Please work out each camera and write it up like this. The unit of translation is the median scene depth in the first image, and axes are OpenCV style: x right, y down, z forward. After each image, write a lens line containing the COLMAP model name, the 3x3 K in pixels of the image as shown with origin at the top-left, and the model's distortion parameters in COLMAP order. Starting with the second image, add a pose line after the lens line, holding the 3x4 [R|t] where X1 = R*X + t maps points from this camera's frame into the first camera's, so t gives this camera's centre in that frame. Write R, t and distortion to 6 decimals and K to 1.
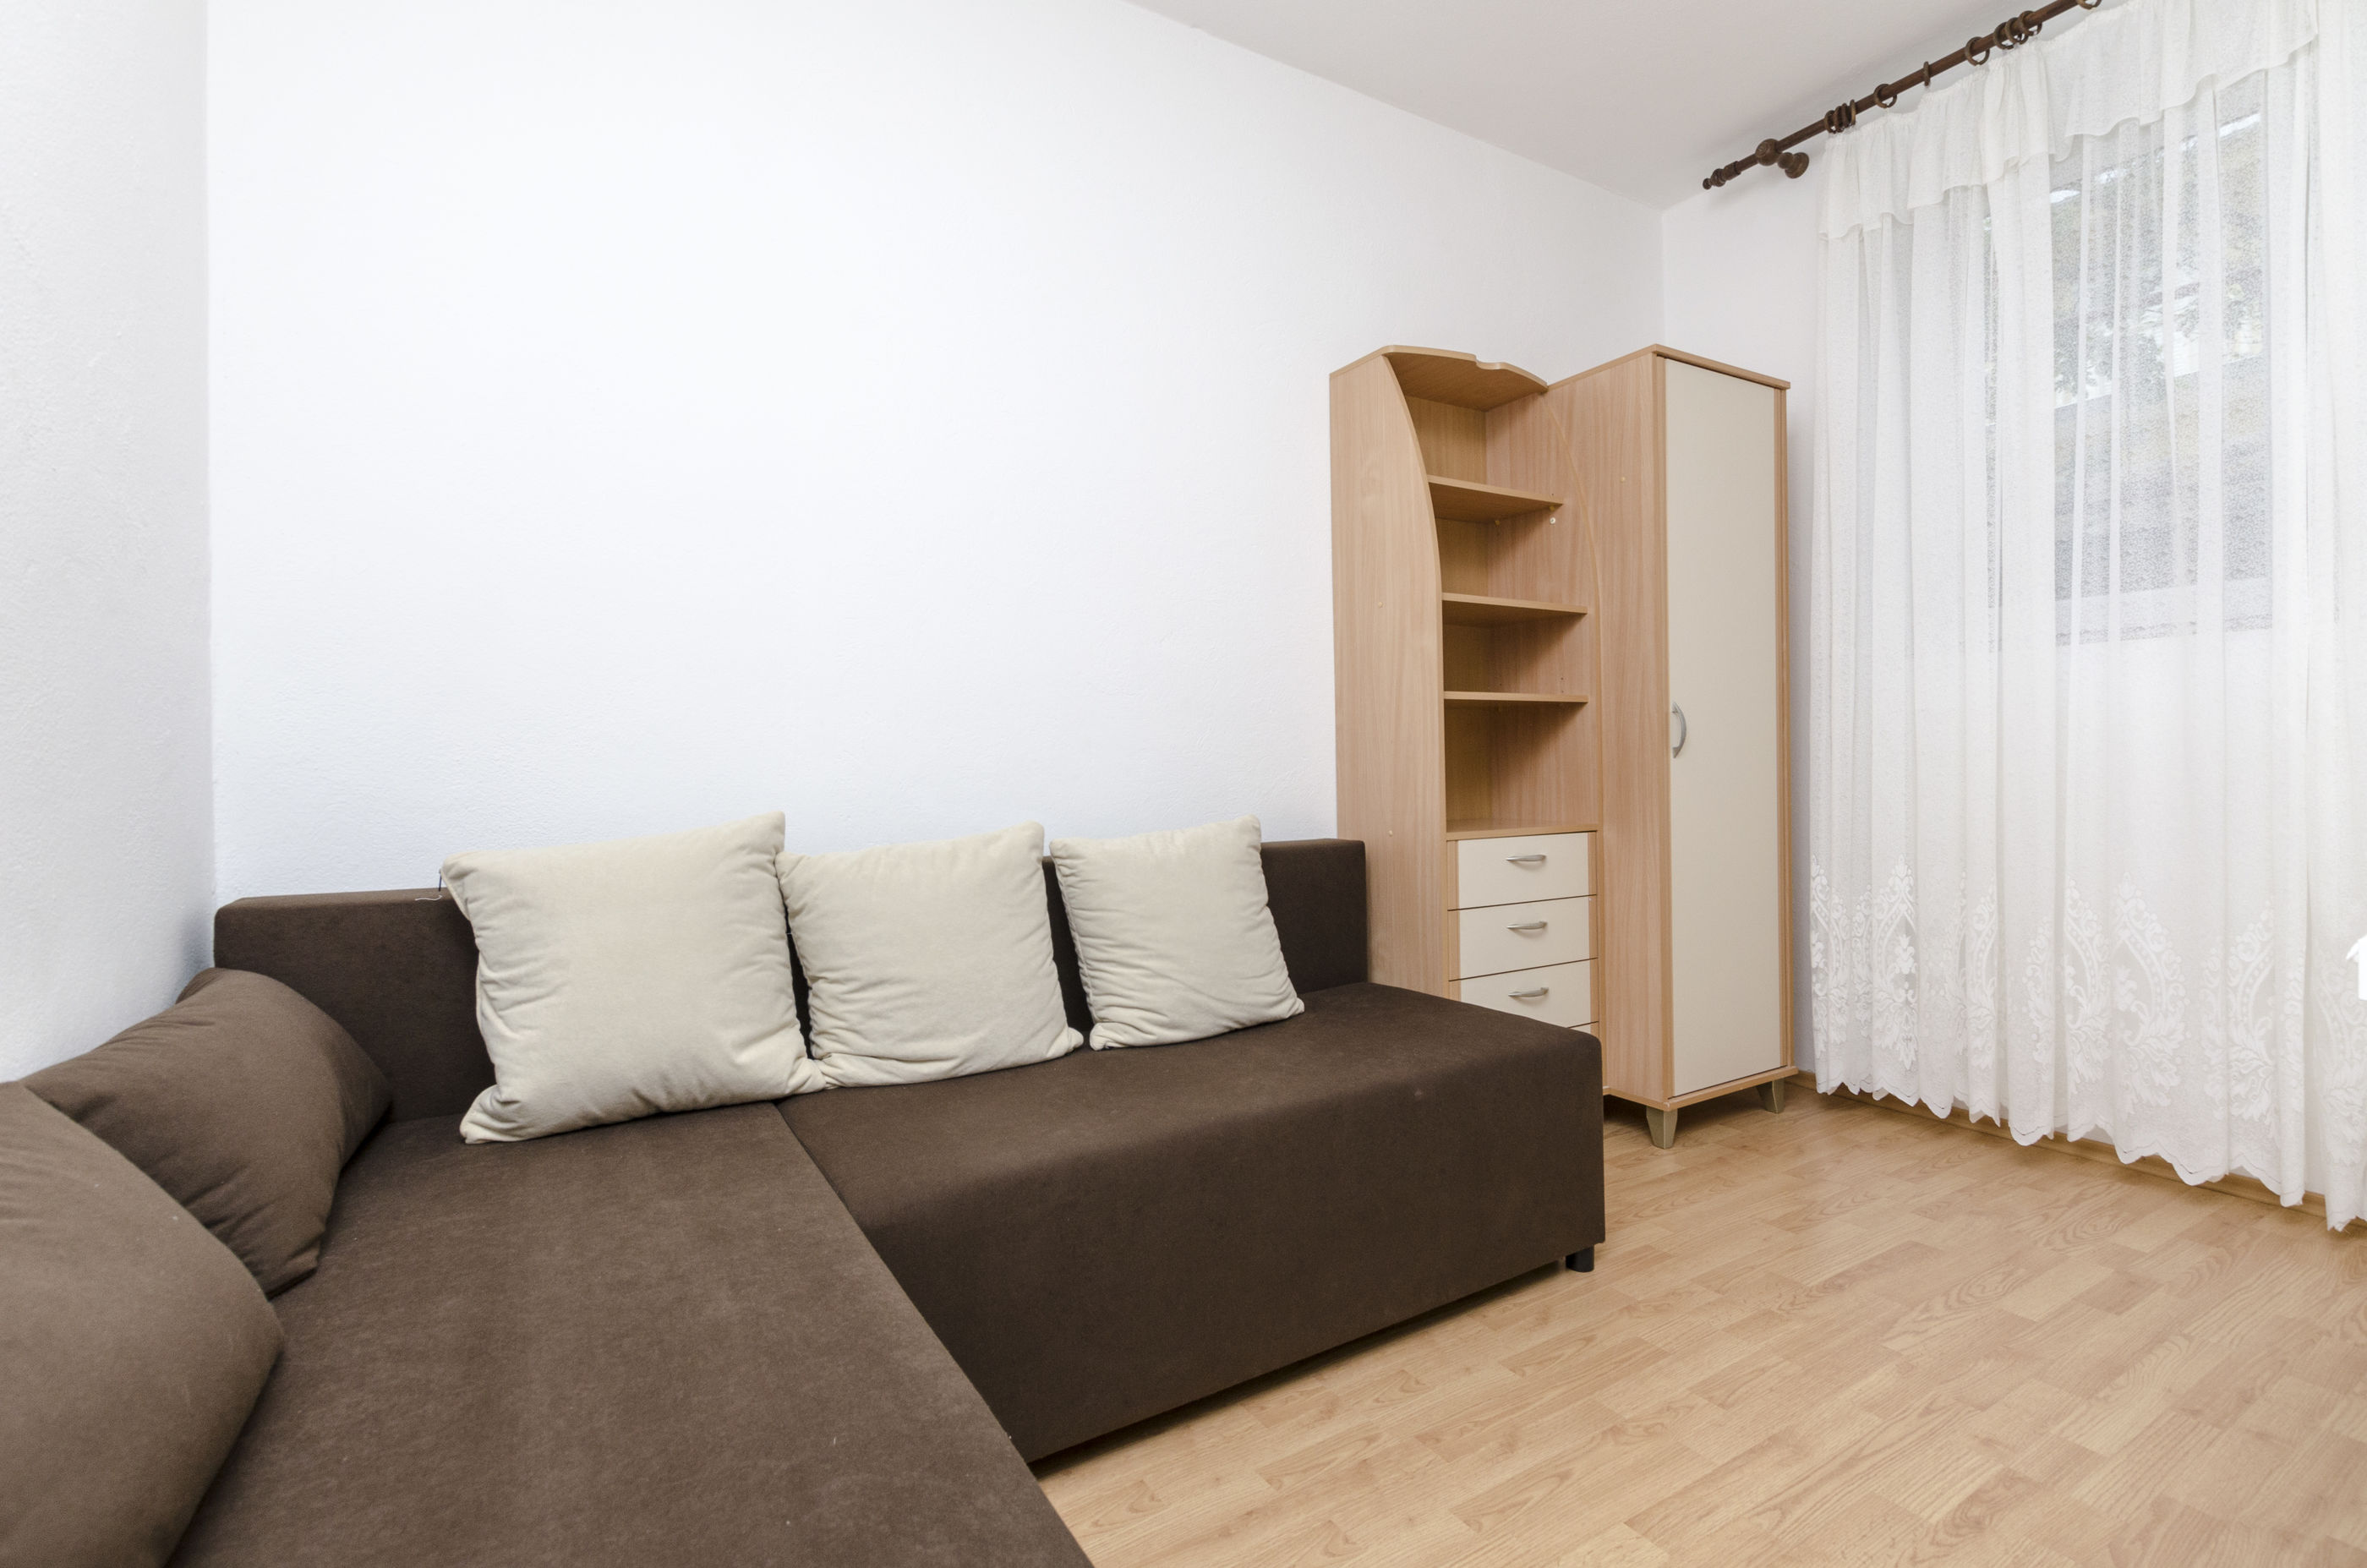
lens RADIAL K [[1062.1, 0, 1200.9], [0, 1062.1, 773.7], [0, 0, 1]] dist [-0.000974, -0.000768]
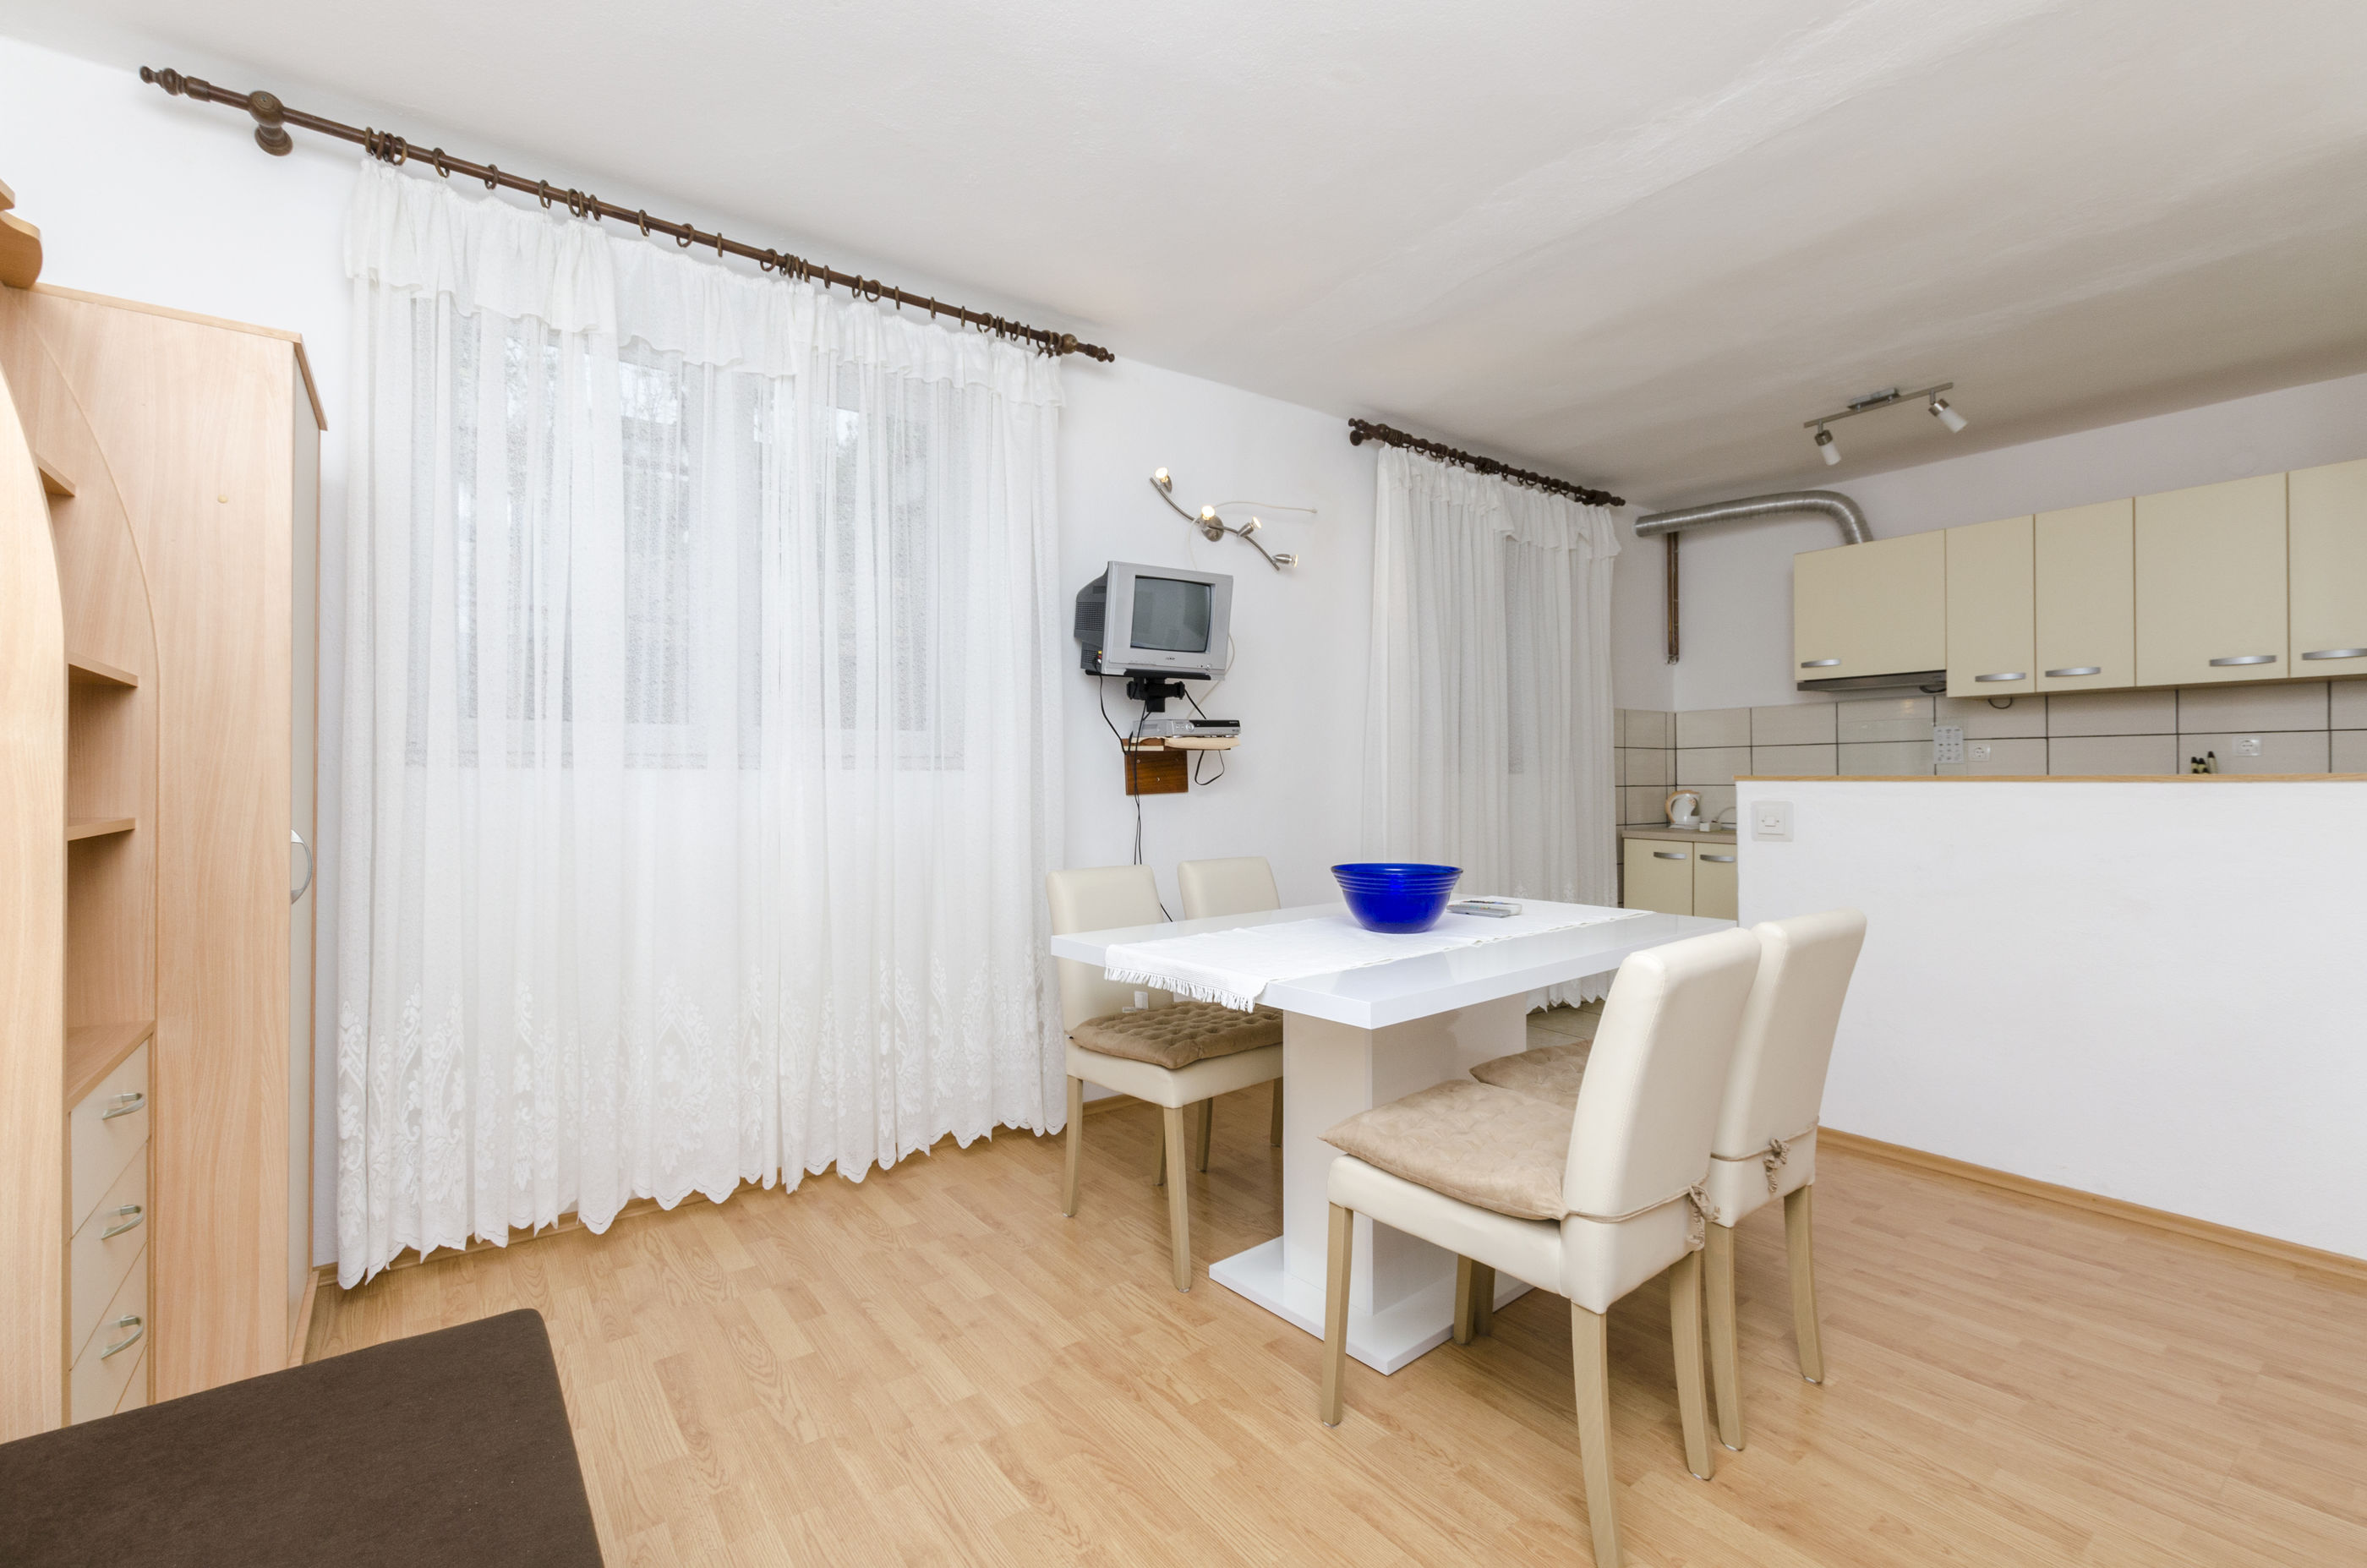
lens RADIAL K [[1026.2, 0, 1176.1], [0, 1026.2, 767.8], [0, 0, 1]] dist [0.012630, -0.006488]
pose [[-0.085825, 0.024771, 0.996002, -0.447428], [0.009747, 0.999664, -0.024022, -0.125372], [-0.996263, 0.007647, -0.086037, 0.668259]]
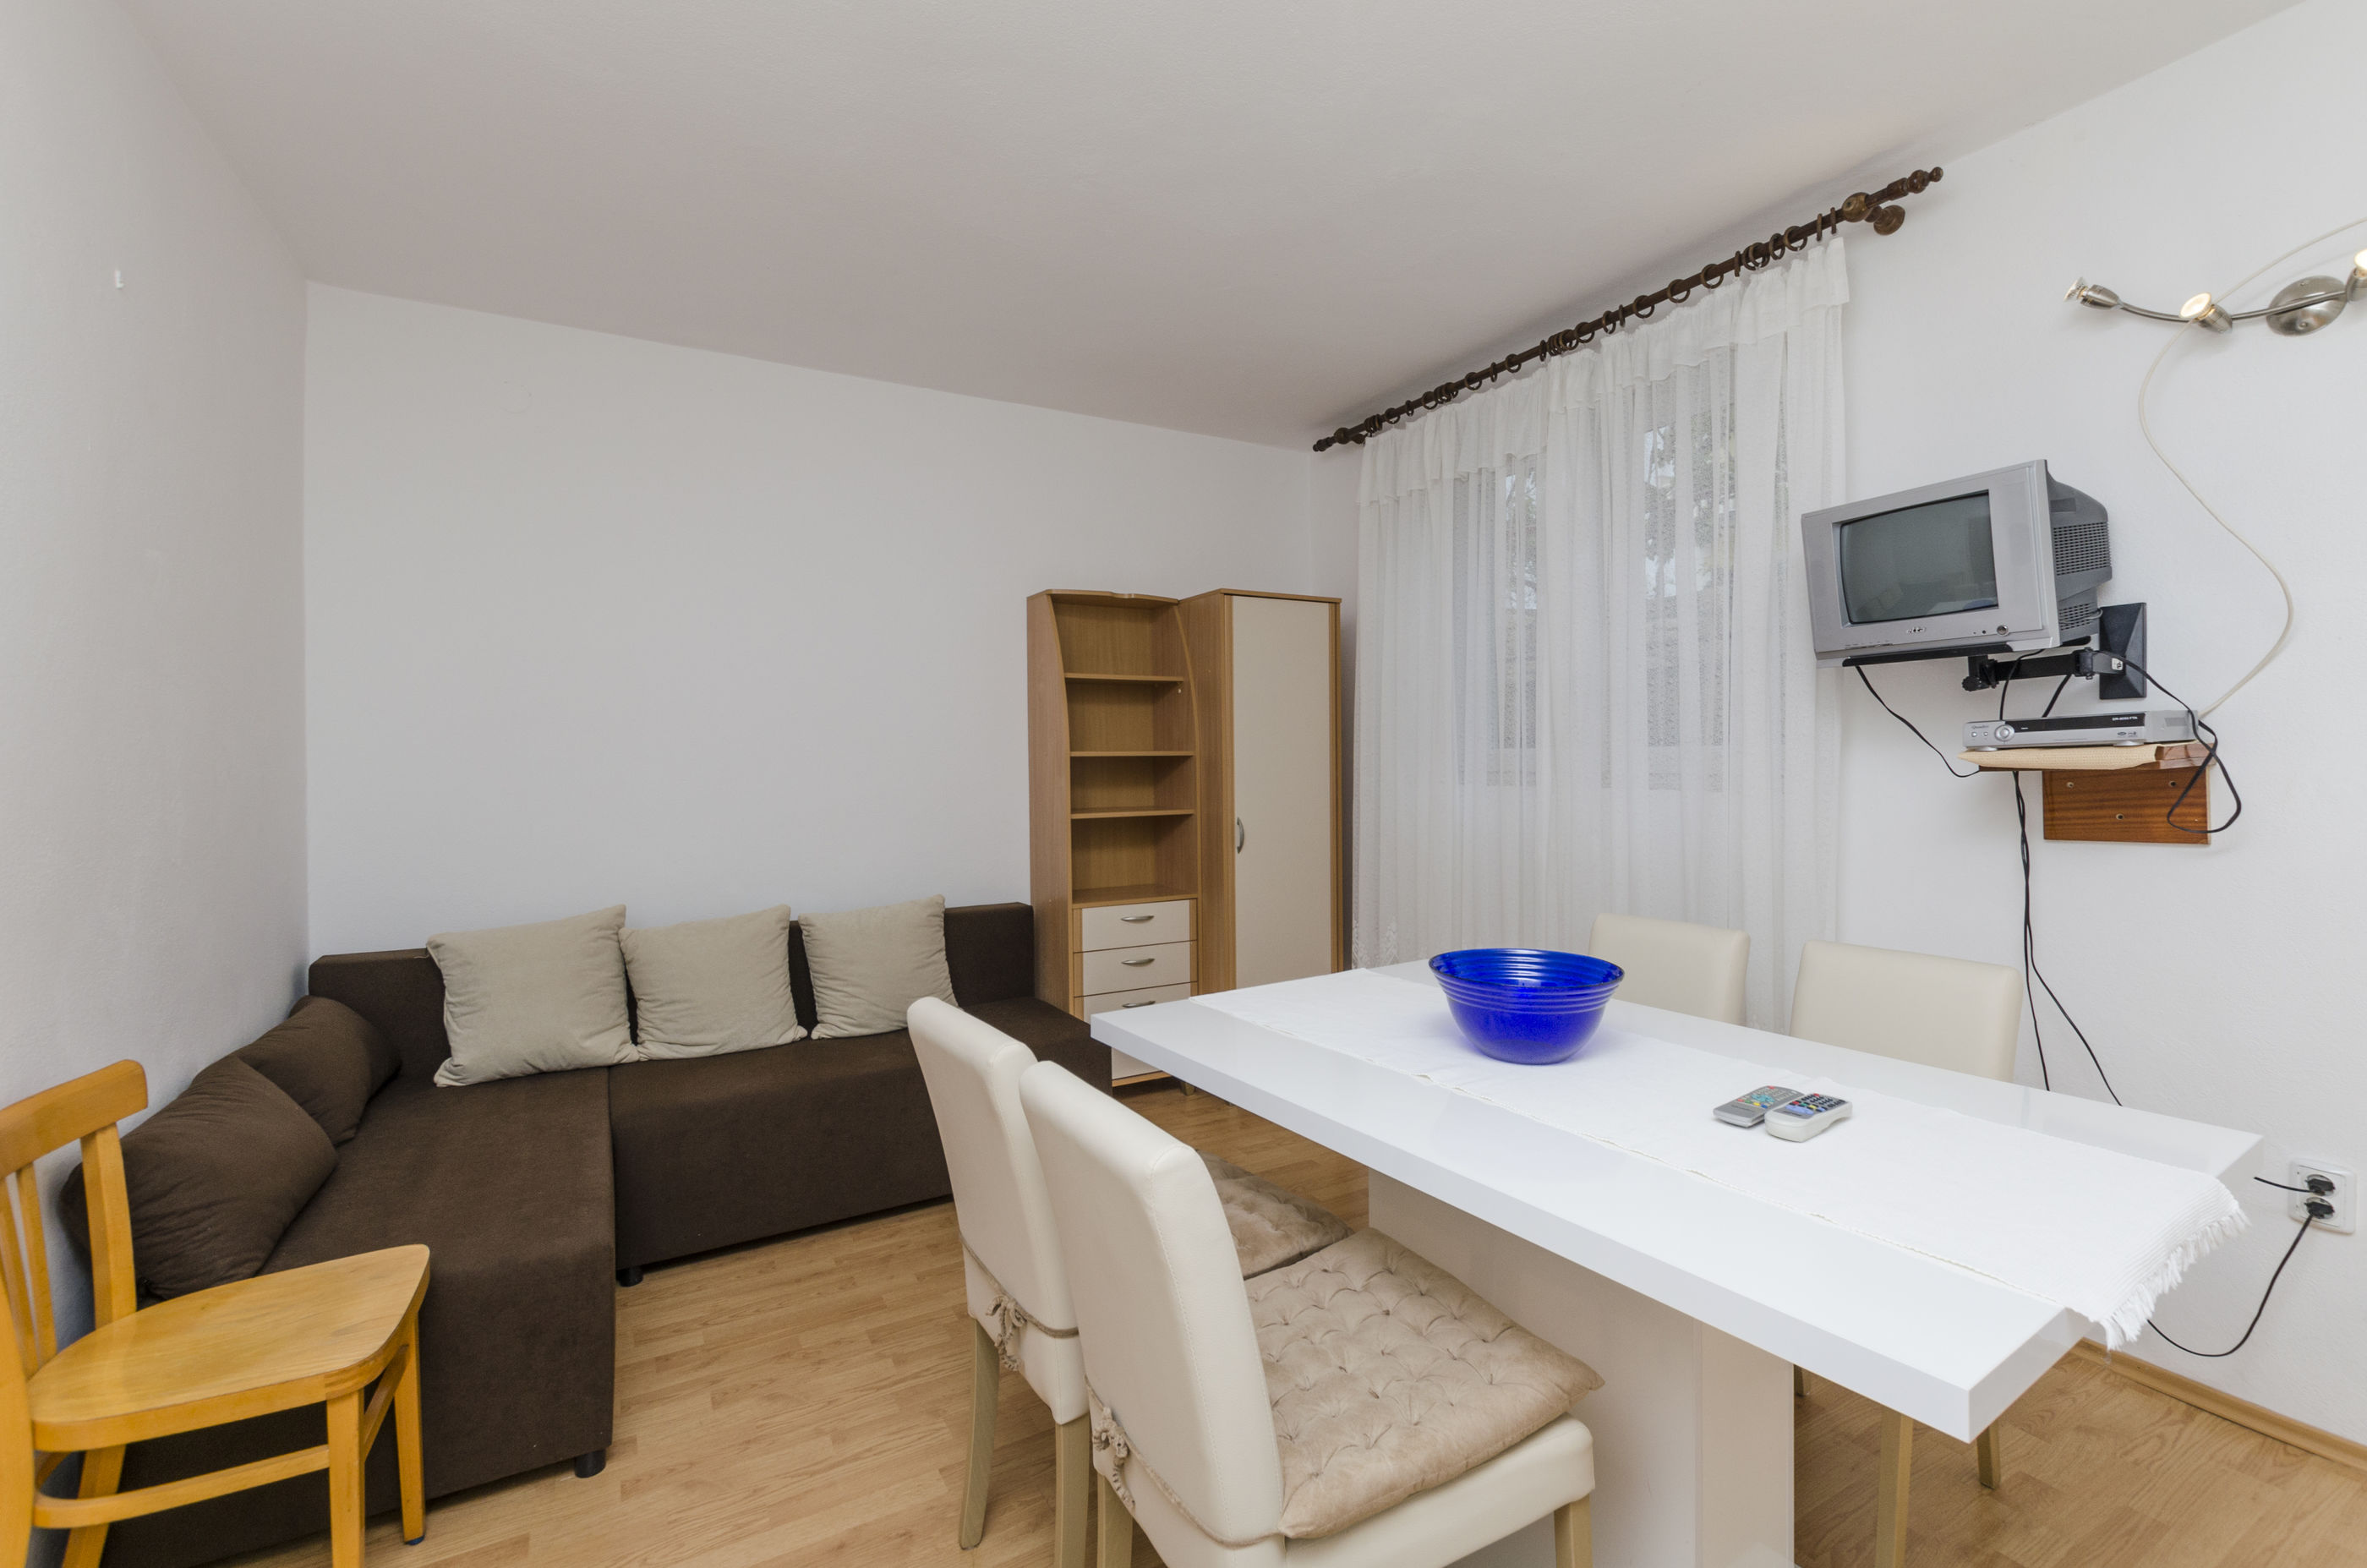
lens RADIAL K [[1017.3, 0, 1218.6], [0, 1017.3, 768.2], [0, 0, 1]] dist [-0.000143, -0.000392]
pose [[0.999870, 0.005769, -0.015061, 0.646263], [-0.005708, 0.999975, 0.004078, -0.212210], [0.015084, -0.003991, 0.999878, -0.708374]]
